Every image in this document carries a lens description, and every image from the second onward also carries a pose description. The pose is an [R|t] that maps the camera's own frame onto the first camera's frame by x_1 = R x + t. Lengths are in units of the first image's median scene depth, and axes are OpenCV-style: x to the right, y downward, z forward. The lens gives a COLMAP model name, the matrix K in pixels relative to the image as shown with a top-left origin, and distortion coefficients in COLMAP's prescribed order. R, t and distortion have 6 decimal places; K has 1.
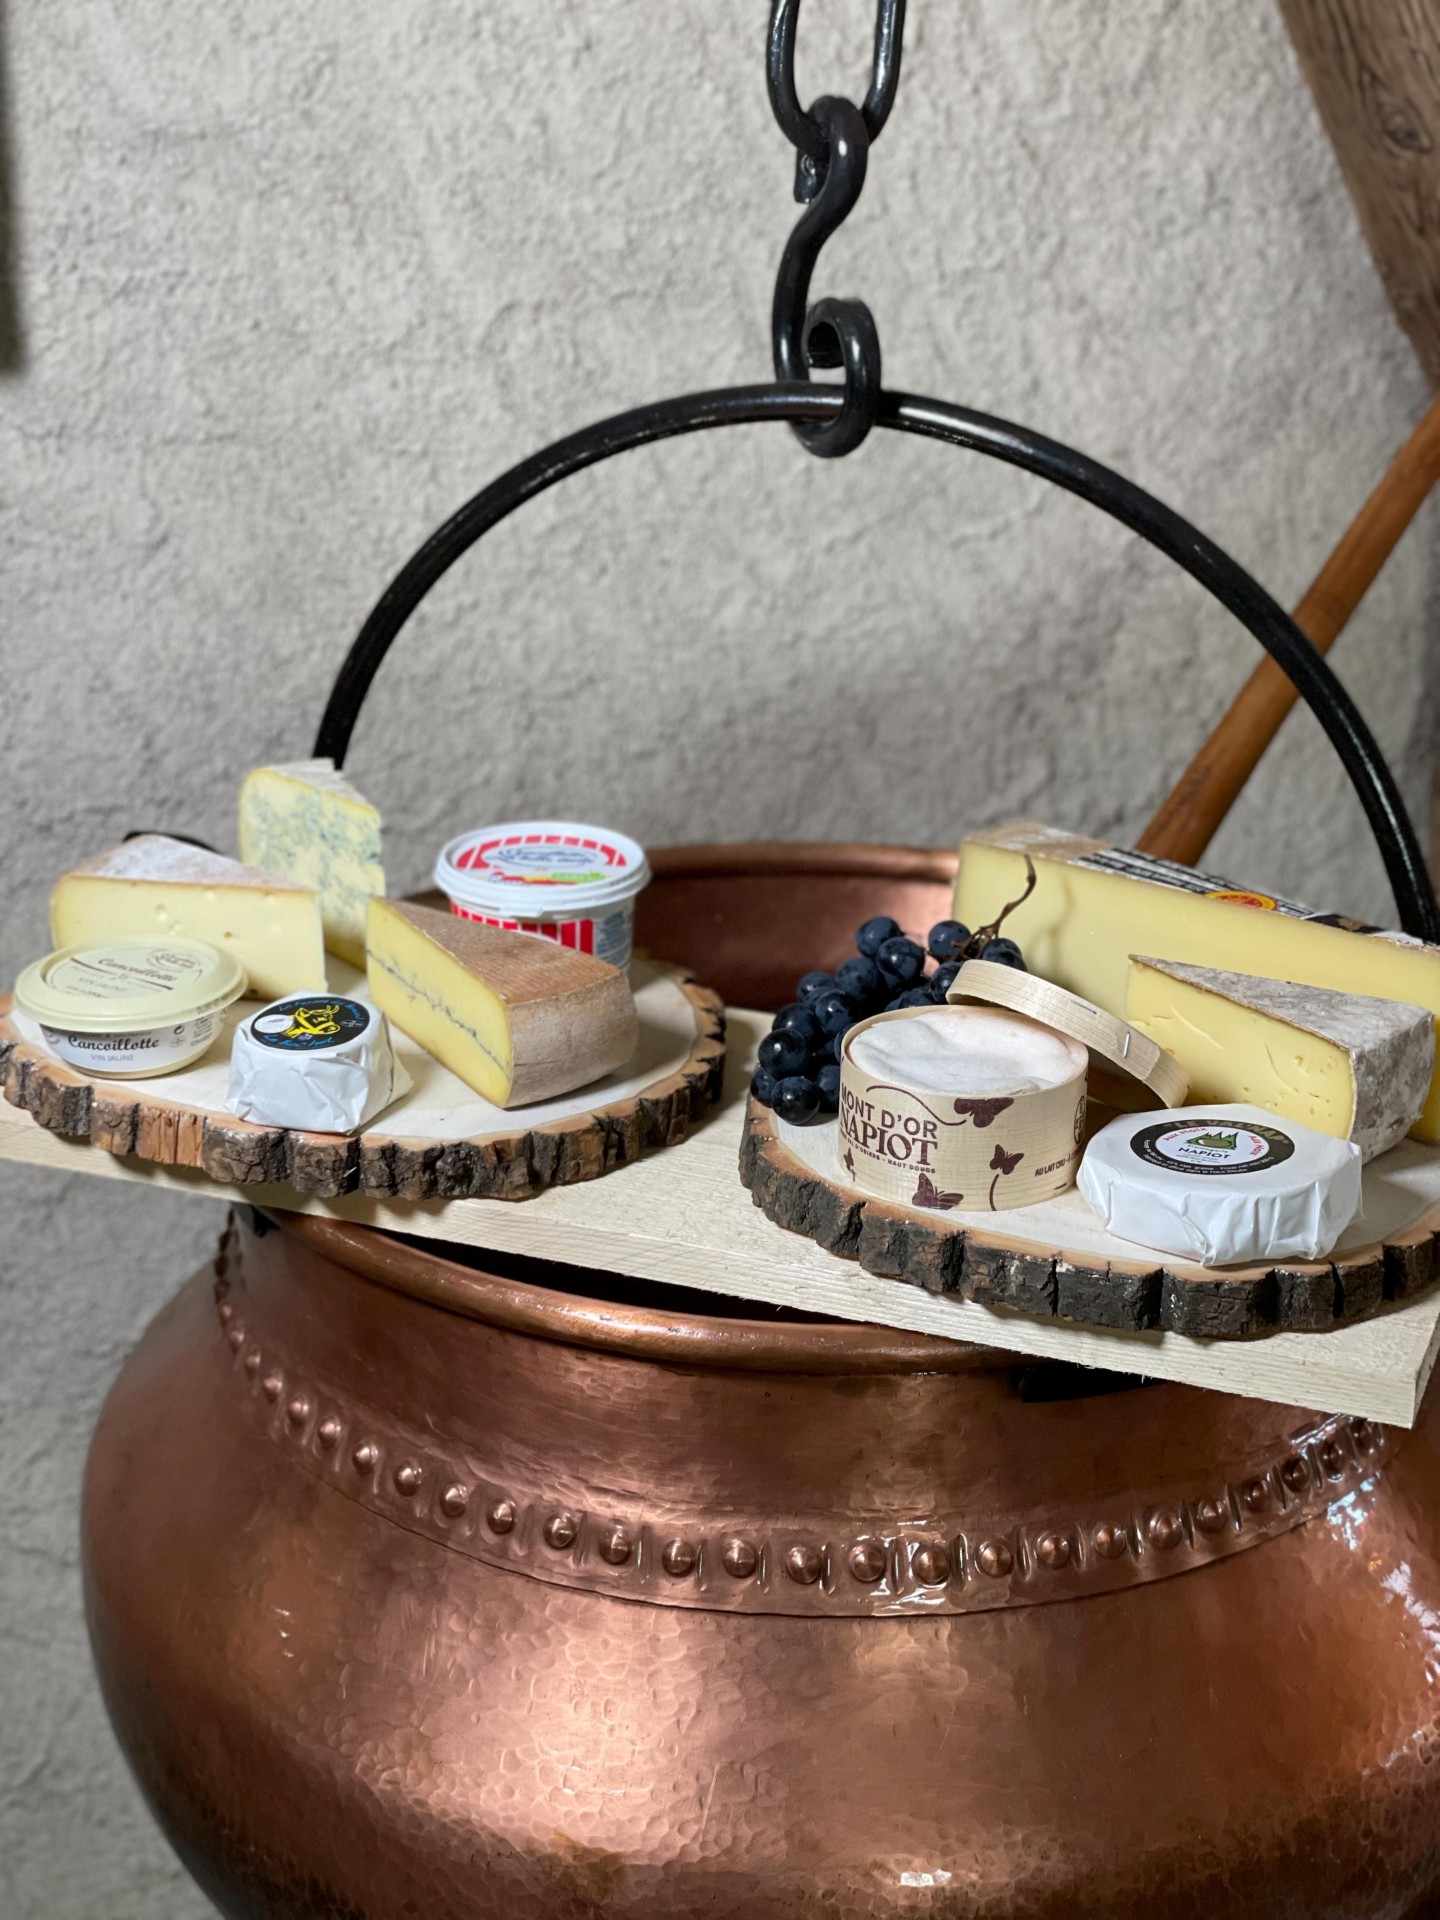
lens RADIAL K [[2899.5, 0, 708.1], [0, 2899.5, 971.0], [0, 0, 1]] dist [0.085528, 0.000000]
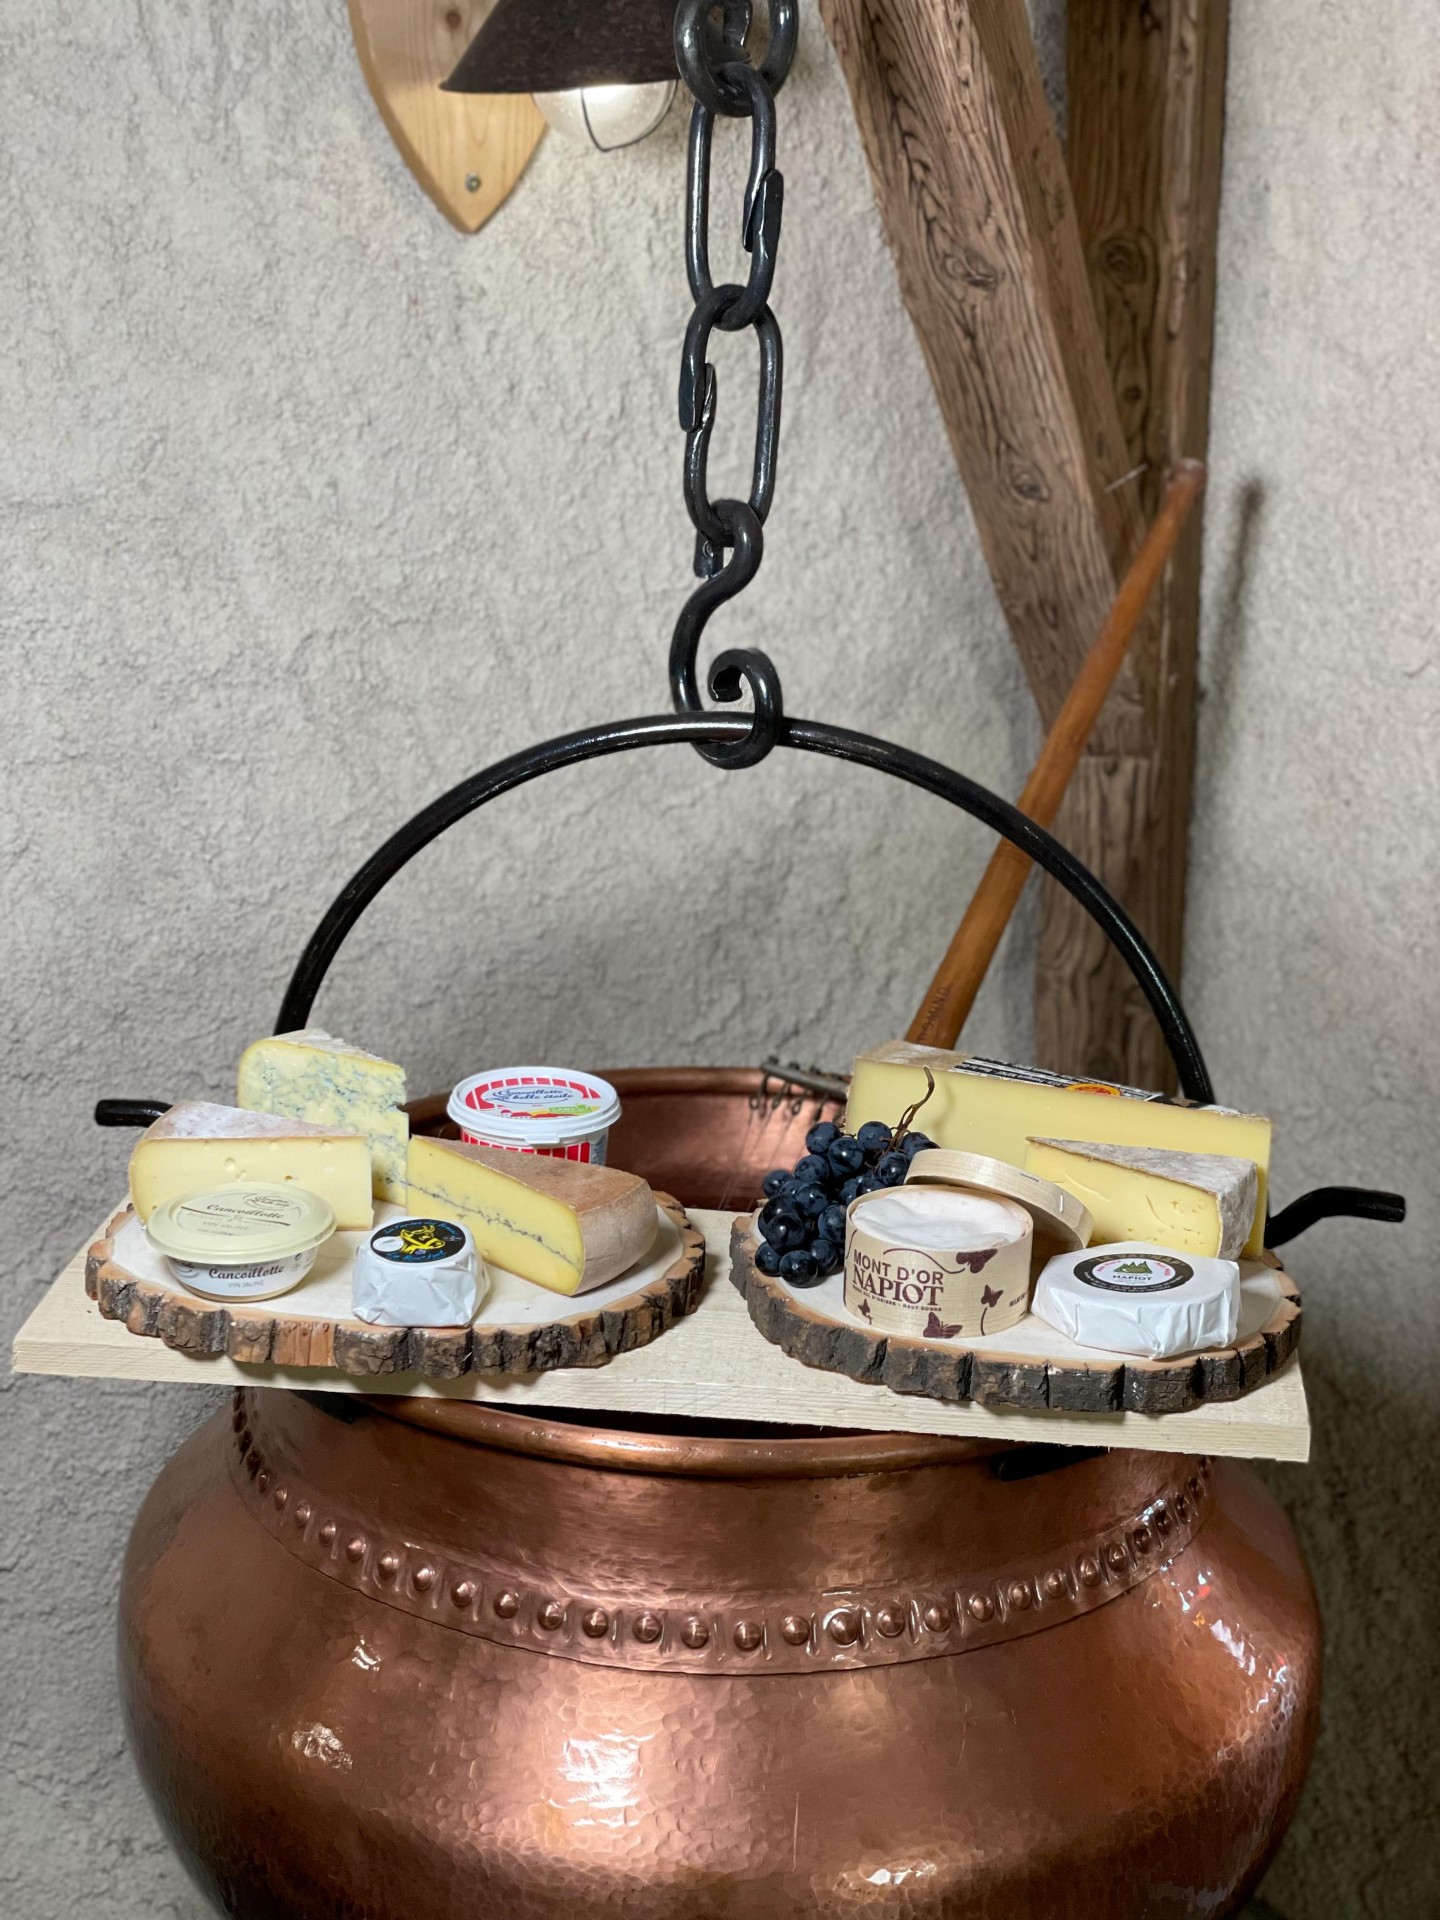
lens RADIAL K [[2899.5, 0, 708.8], [0, 2899.5, 966.8], [0, 0, 1]] dist [0.085528, 0.000000]
pose [[0.965968, -0.061952, 0.251133, -0.215595], [0.080207, 0.994778, -0.063110, -0.007202], [-0.245912, 0.081104, 0.965893, -0.166782]]
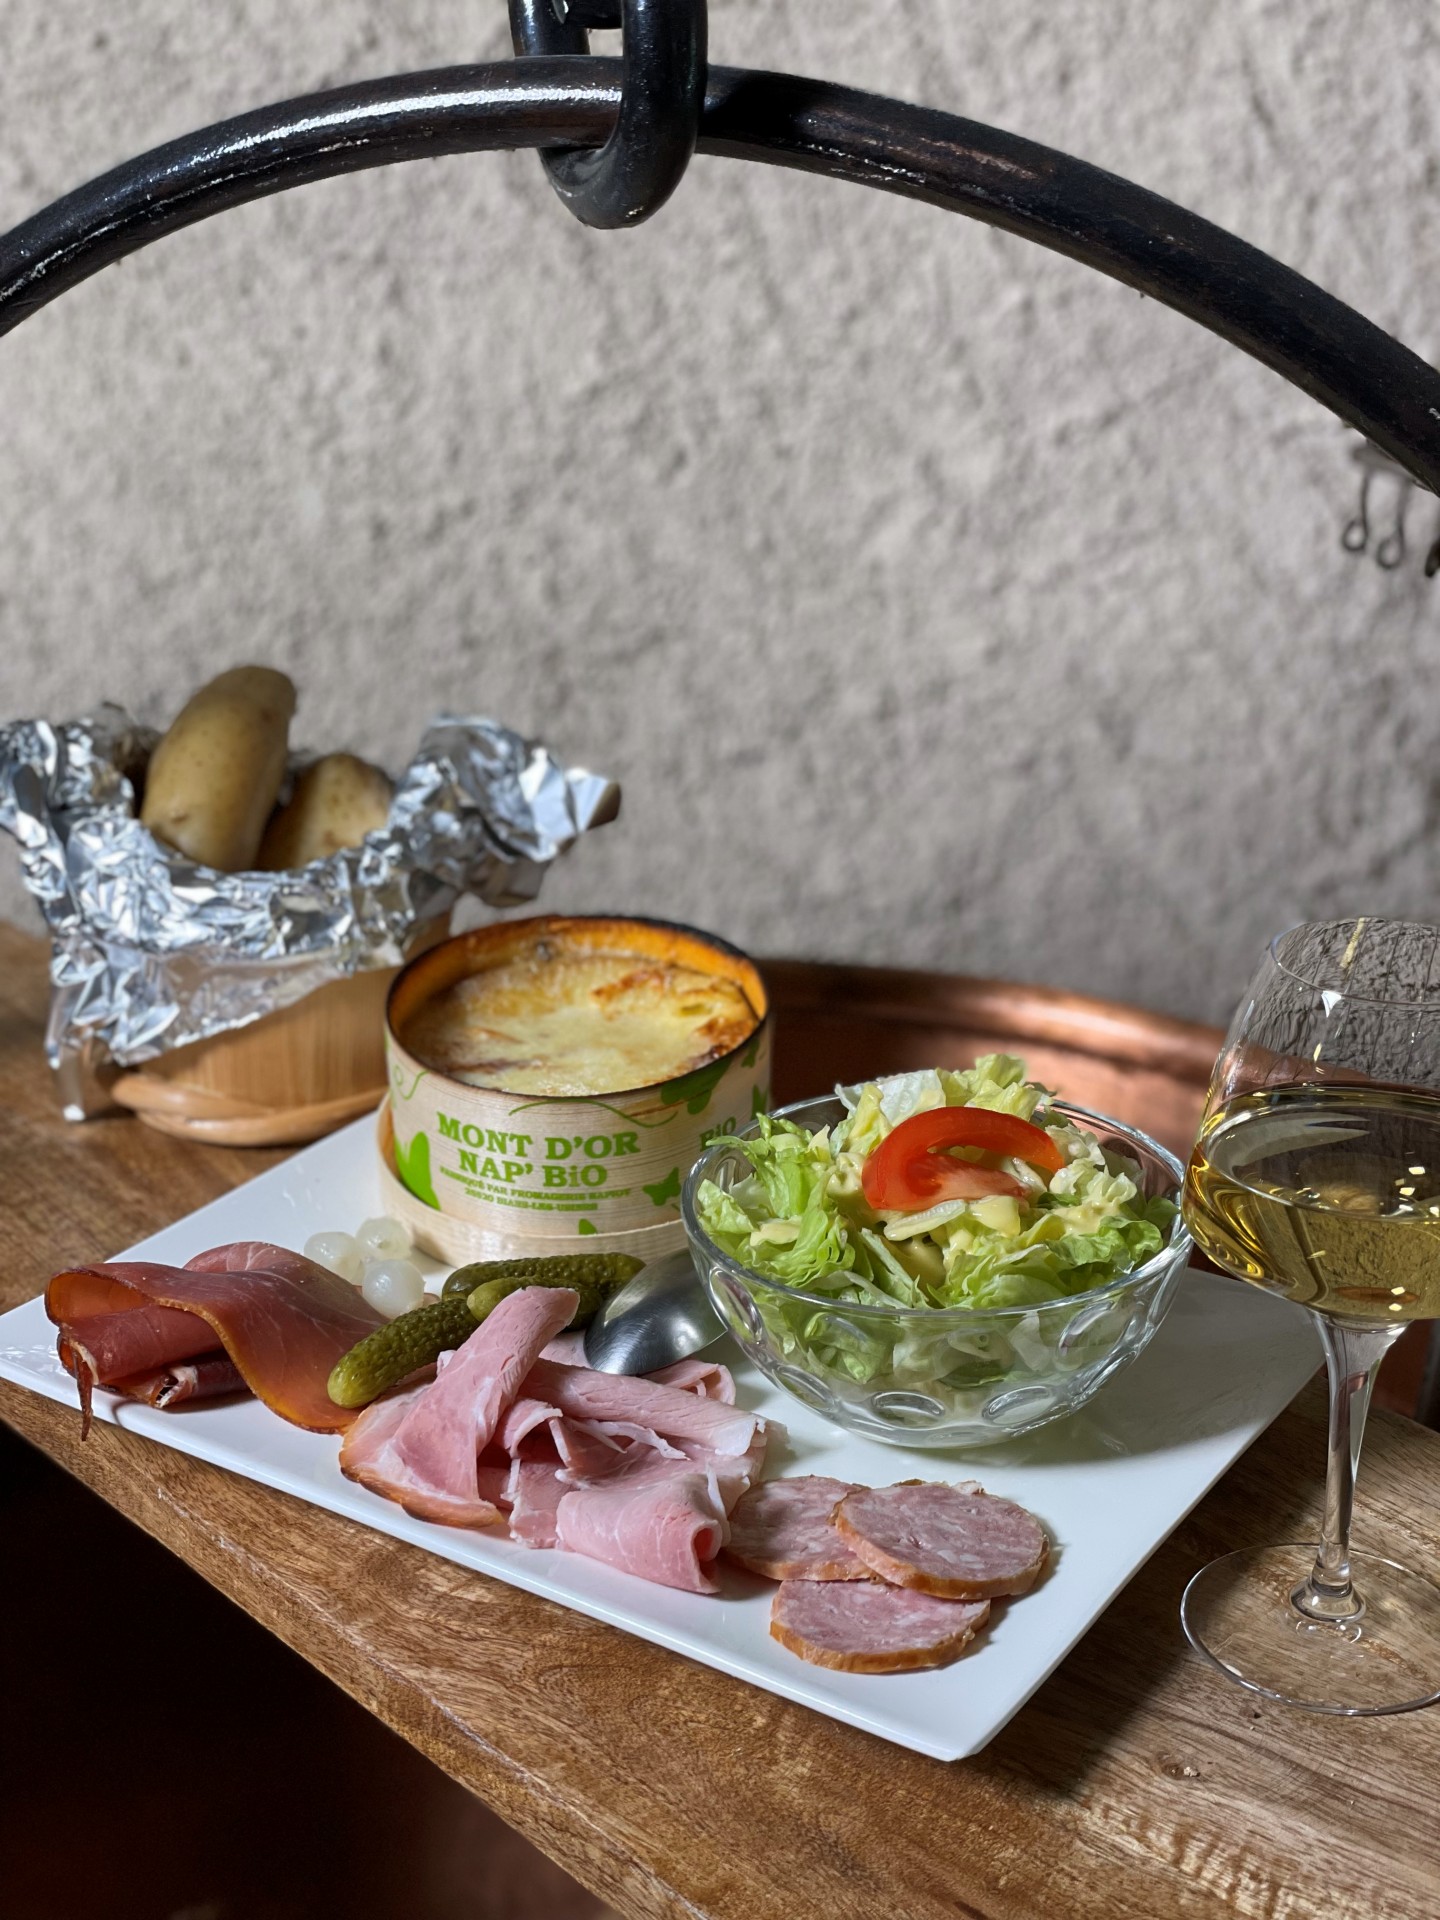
lens RADIAL K [[2899.5, 0, 736.6], [0, 2899.5, 945.1], [0, 0, 1]] dist [0.085528, 0.000000]
pose [[0.973745, 0.072612, -0.215752, 0.121860], [-0.066032, 0.997110, 0.037562, -0.060835], [0.217856, -0.022329, 0.975726, 0.407170]]
